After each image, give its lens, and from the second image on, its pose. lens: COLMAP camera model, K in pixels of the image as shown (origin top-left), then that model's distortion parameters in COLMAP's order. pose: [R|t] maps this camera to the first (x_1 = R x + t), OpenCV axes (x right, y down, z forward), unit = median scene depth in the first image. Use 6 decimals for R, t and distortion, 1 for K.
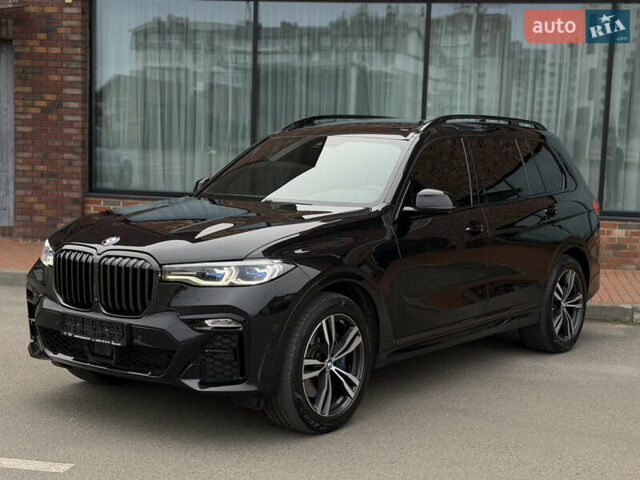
lens RADIAL K [[1022.0, 0, 318.4], [0, 1022.0, 251.5], [0, 0, 1]] dist [0.141453, -0.000301]
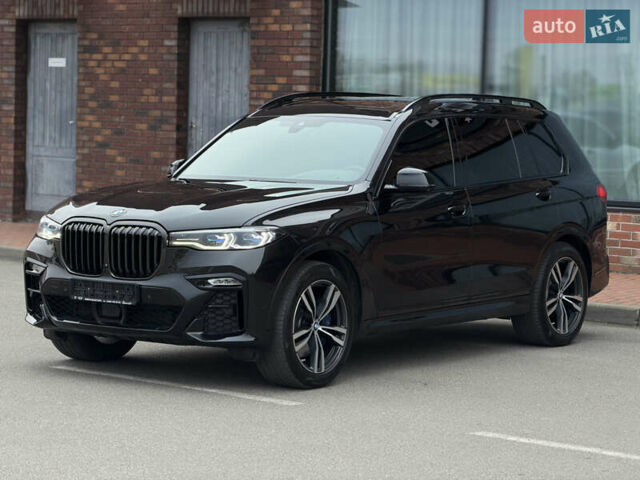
lens RADIAL K [[2048.7, 0, 320.0], [0, 2048.7, 240.0], [0, 0, 1]] dist [-0.100409, -3.052718]
pose [[0.999141, -0.001761, 0.041409, -0.076697], [0.003604, 0.999004, -0.044466, 0.118687], [-0.041289, 0.044577, 0.998152, -1.218867]]
